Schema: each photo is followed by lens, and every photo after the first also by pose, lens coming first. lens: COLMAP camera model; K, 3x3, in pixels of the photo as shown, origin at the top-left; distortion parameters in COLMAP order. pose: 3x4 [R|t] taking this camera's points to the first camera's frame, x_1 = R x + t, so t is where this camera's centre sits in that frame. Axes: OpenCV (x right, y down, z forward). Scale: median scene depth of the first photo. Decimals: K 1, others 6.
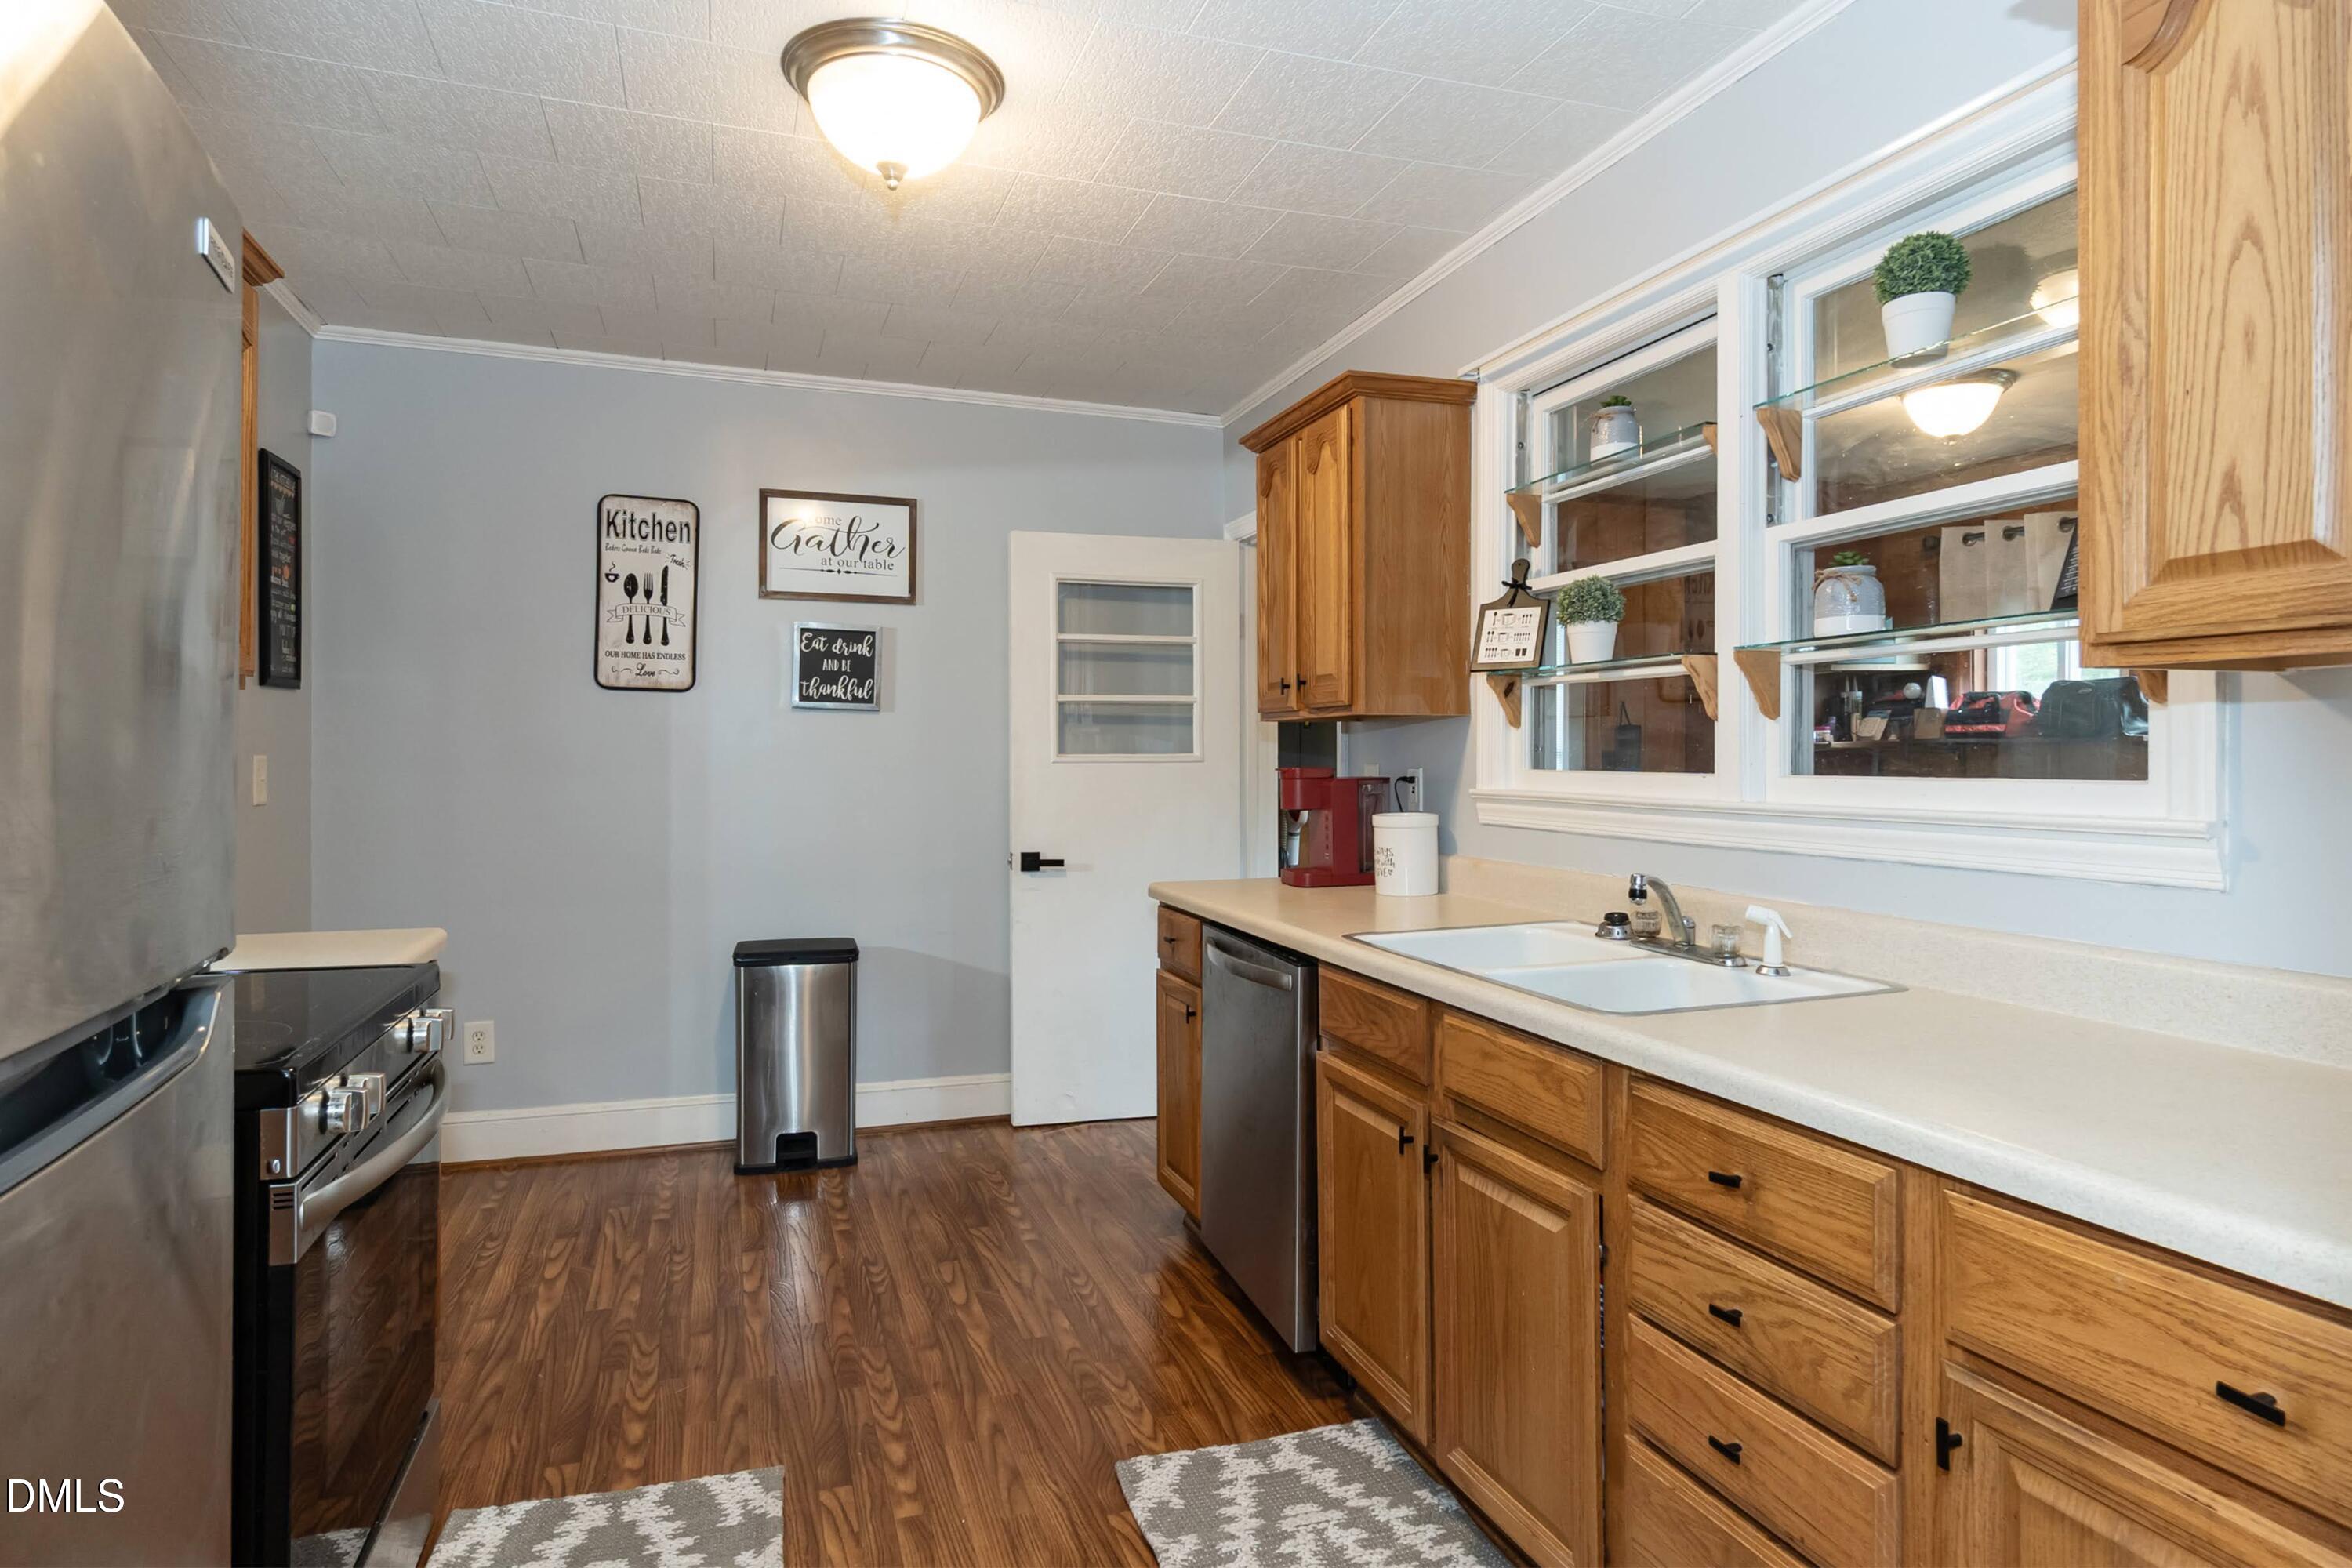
lens RADIAL K [[1260.6, 0, 1175.0], [0, 1260.6, 767.1], [0, 0, 1]] dist [-0.003635, 0.000041]
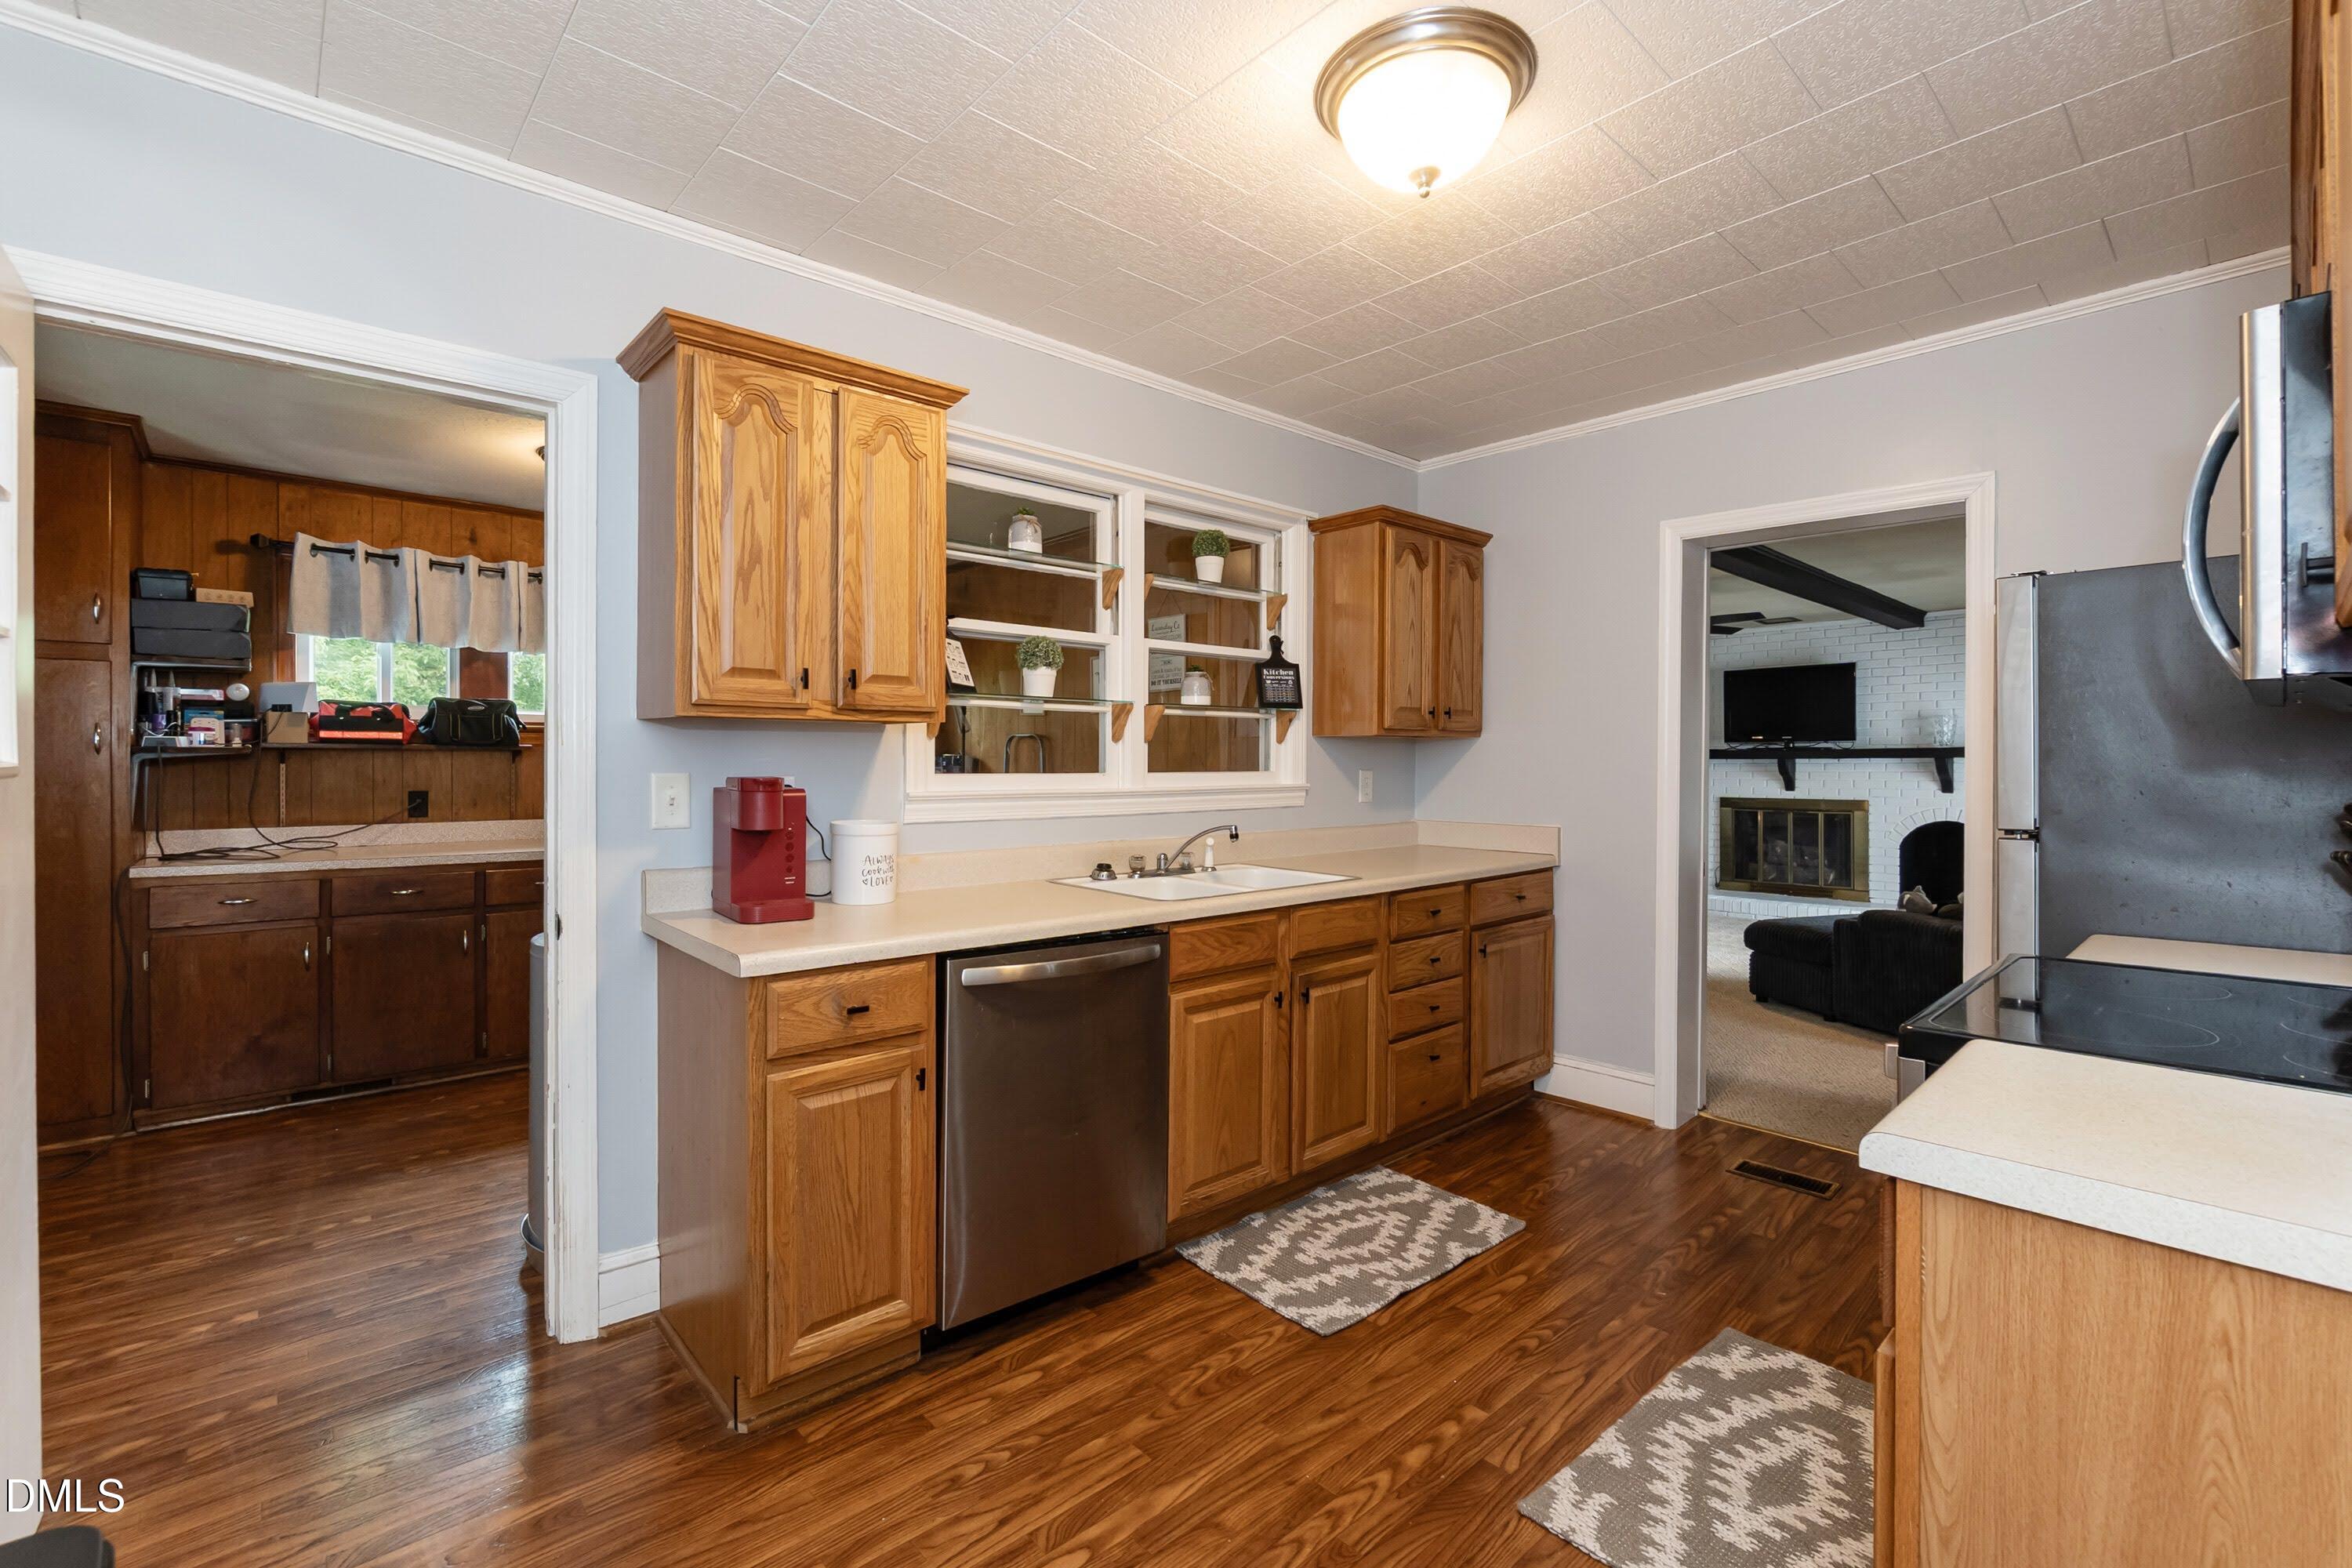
lens RADIAL K [[1010.5, 0, 1177.2], [0, 1010.5, 767.7], [0, 0, 1]] dist [-0.001177, -0.000057]
pose [[-0.378618, -0.007402, 0.925524, -0.927920], [0.006492, 0.999922, 0.010653, -0.016619], [-0.925530, 0.010042, -0.378540, 1.537042]]
